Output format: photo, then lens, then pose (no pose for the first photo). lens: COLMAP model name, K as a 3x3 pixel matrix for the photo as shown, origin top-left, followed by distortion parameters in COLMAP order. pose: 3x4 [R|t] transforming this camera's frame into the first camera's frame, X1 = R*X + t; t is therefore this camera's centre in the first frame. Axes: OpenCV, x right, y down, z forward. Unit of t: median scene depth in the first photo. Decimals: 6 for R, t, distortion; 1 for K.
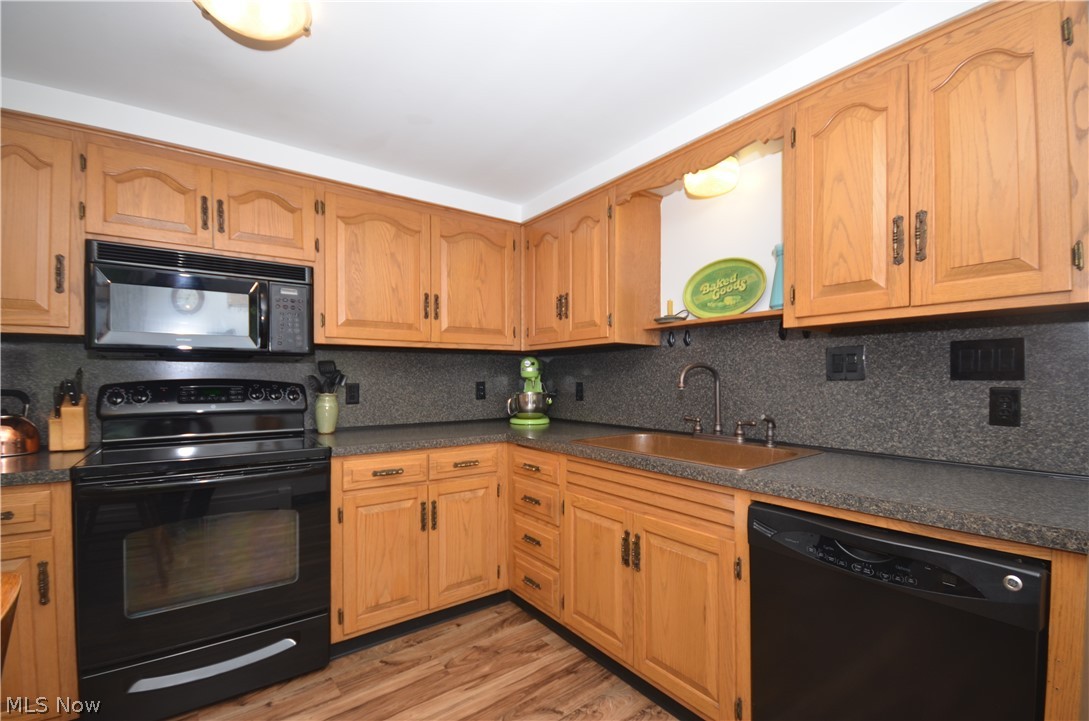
lens RADIAL K [[475.7, 0, 542.3], [0, 475.7, 375.7], [0, 0, 1]] dist [-0.004255, -0.000850]
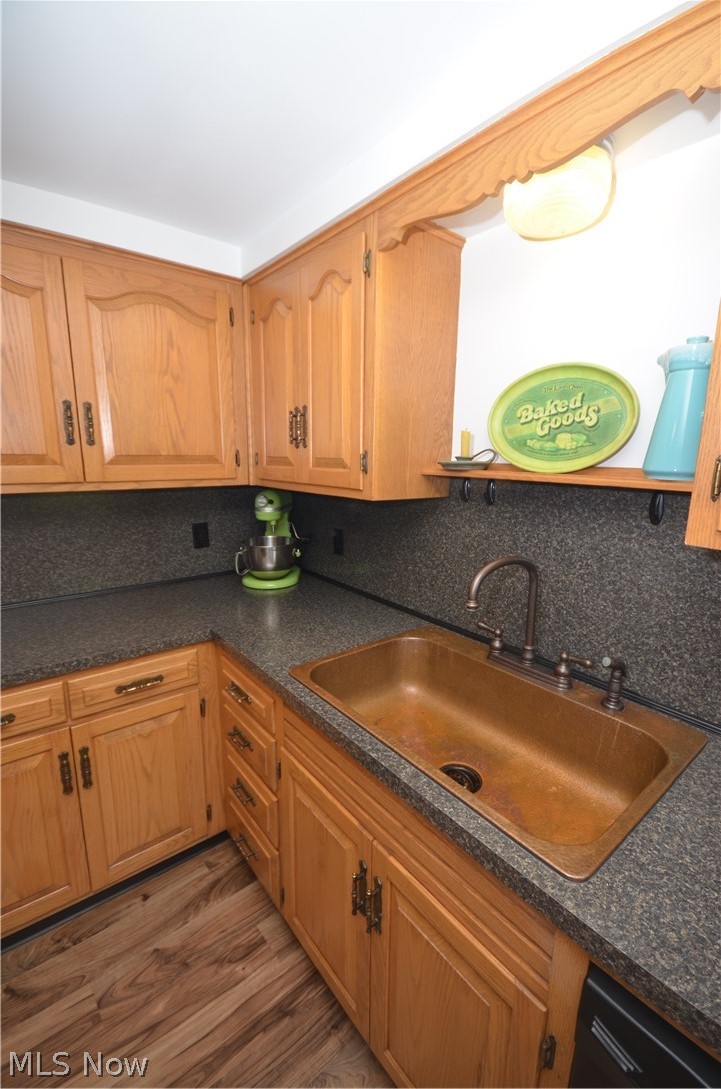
lens RADIAL K [[475.7, 0, 380.0], [0, 475.7, 547.1], [0, 0, 1]] dist [-0.004255, -0.000850]
pose [[0.998092, 0.005974, 0.061459, 0.125379], [-0.018200, 0.979555, 0.200352, -0.133241], [-0.059006, -0.201089, 0.977794, 0.394926]]
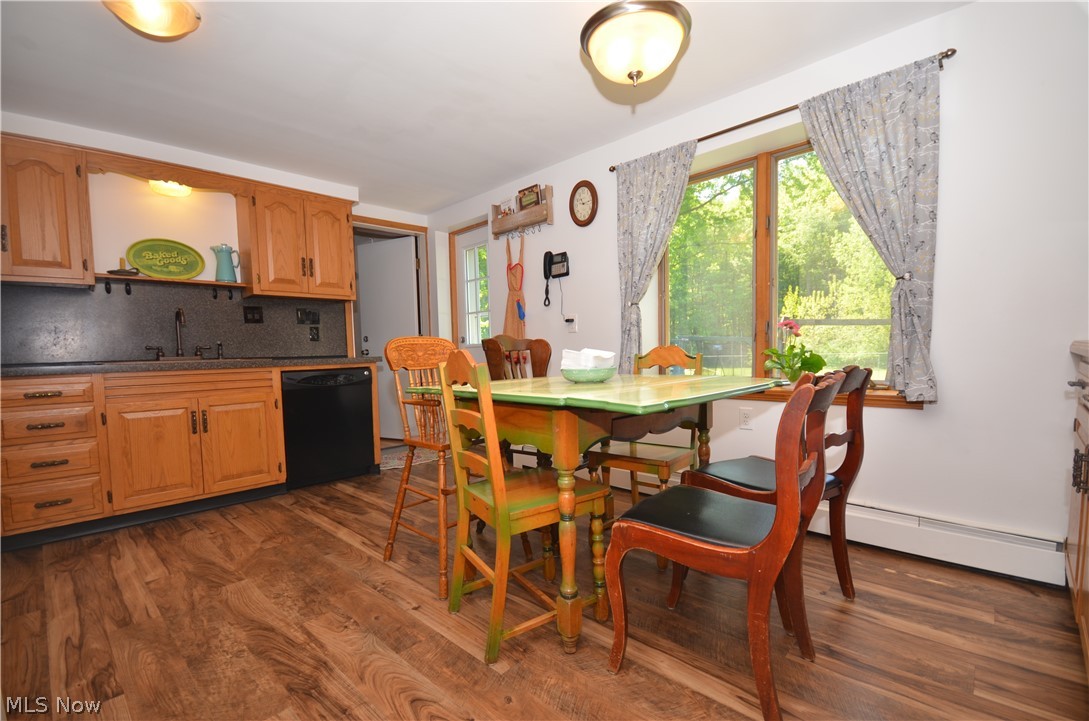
lens RADIAL K [[475.7, 0, 542.3], [0, 475.7, 375.7], [0, 0, 1]] dist [-0.004255, -0.000850]
pose [[-0.157962, -0.043458, 0.986488, -1.194048], [0.022533, 0.998612, 0.047600, 0.125666], [-0.987188, 0.029748, -0.156763, 0.086242]]
